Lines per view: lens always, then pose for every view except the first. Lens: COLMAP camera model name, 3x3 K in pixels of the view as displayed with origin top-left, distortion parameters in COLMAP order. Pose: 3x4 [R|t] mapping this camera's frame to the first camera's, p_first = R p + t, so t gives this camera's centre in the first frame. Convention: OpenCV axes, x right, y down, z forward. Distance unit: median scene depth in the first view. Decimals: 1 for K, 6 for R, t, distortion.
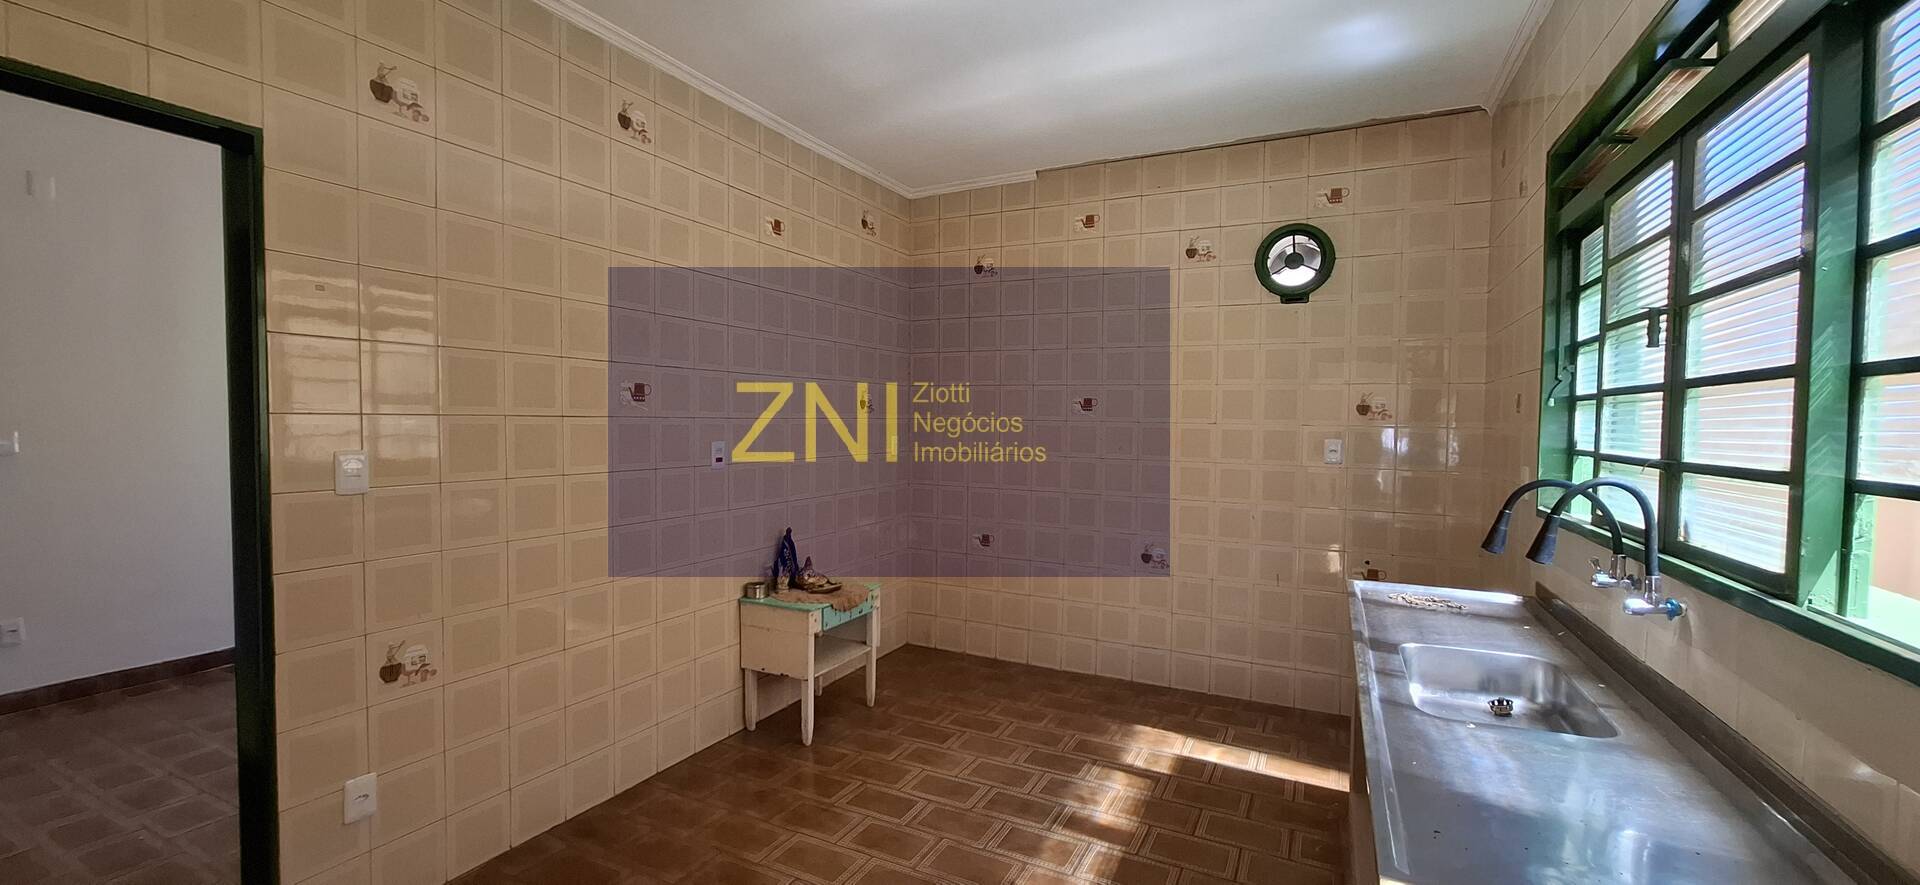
lens RADIAL K [[764.7, 0, 950.3], [0, 764.7, 443.9], [0, 0, 1]] dist [0.002650, 0.001184]
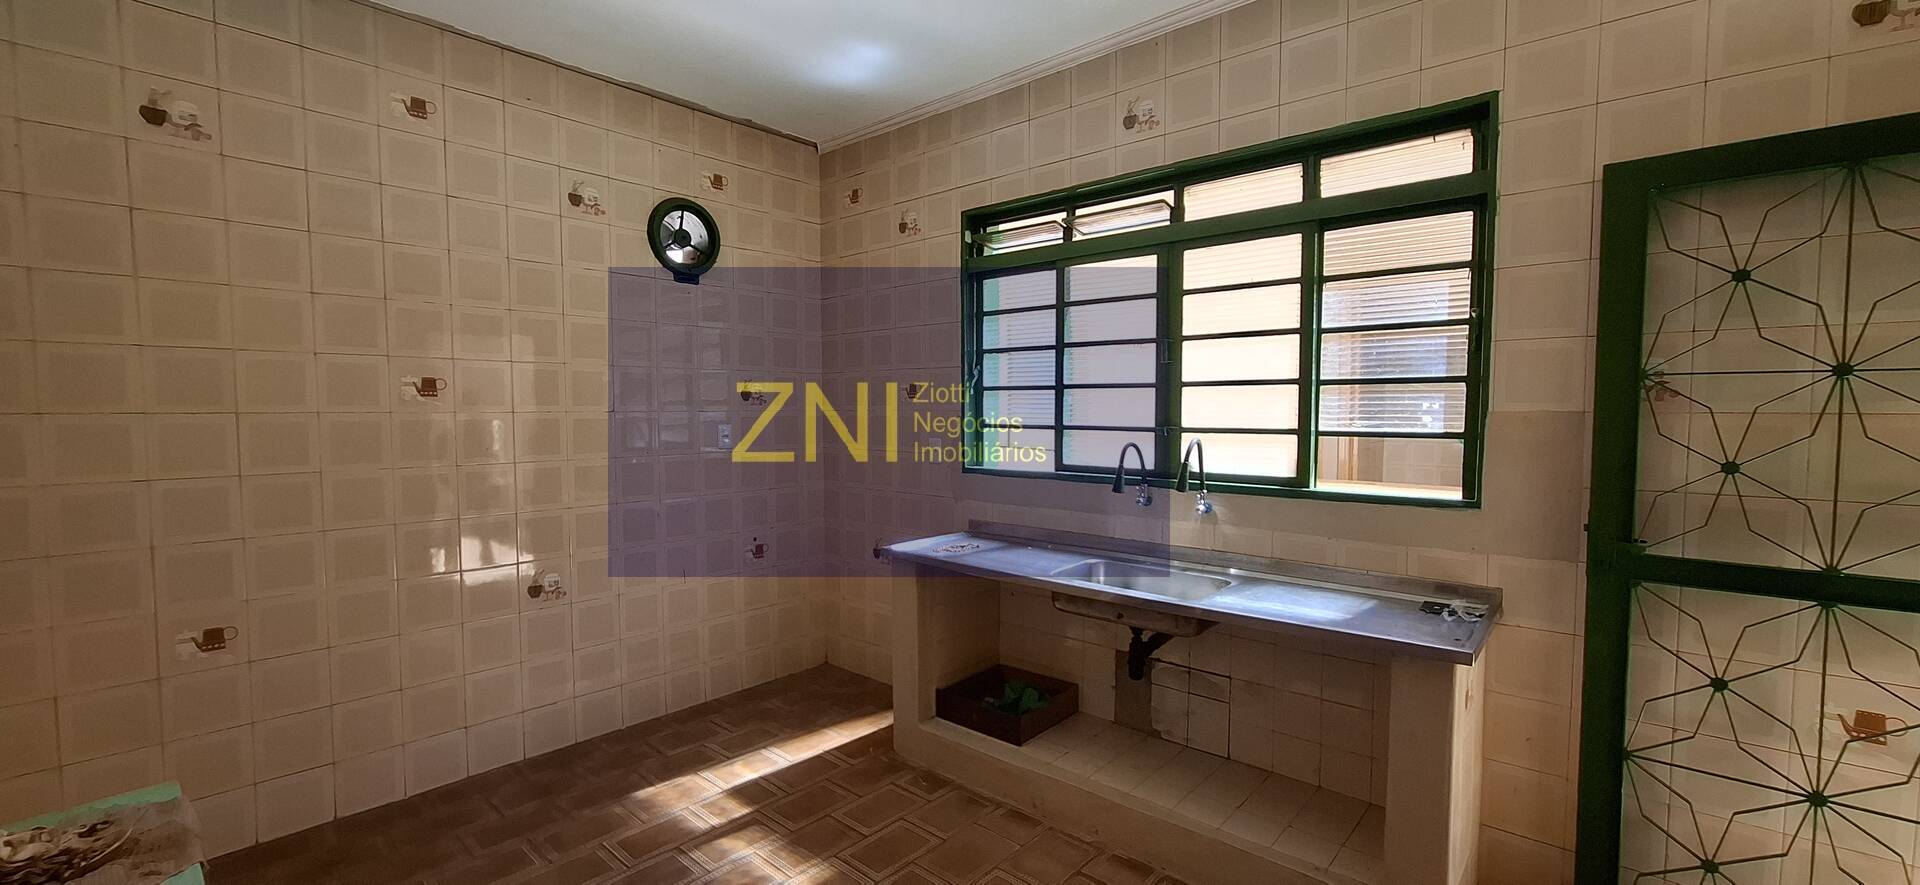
lens RADIAL K [[764.7, 0, 954.5], [0, 764.7, 439.2], [0, 0, 1]] dist [0.002650, 0.001184]
pose [[0.264738, -0.056705, 0.962652, -0.417121], [0.038407, 0.998098, 0.048231, -0.025062], [-0.963555, 0.024204, 0.266412, 0.464314]]
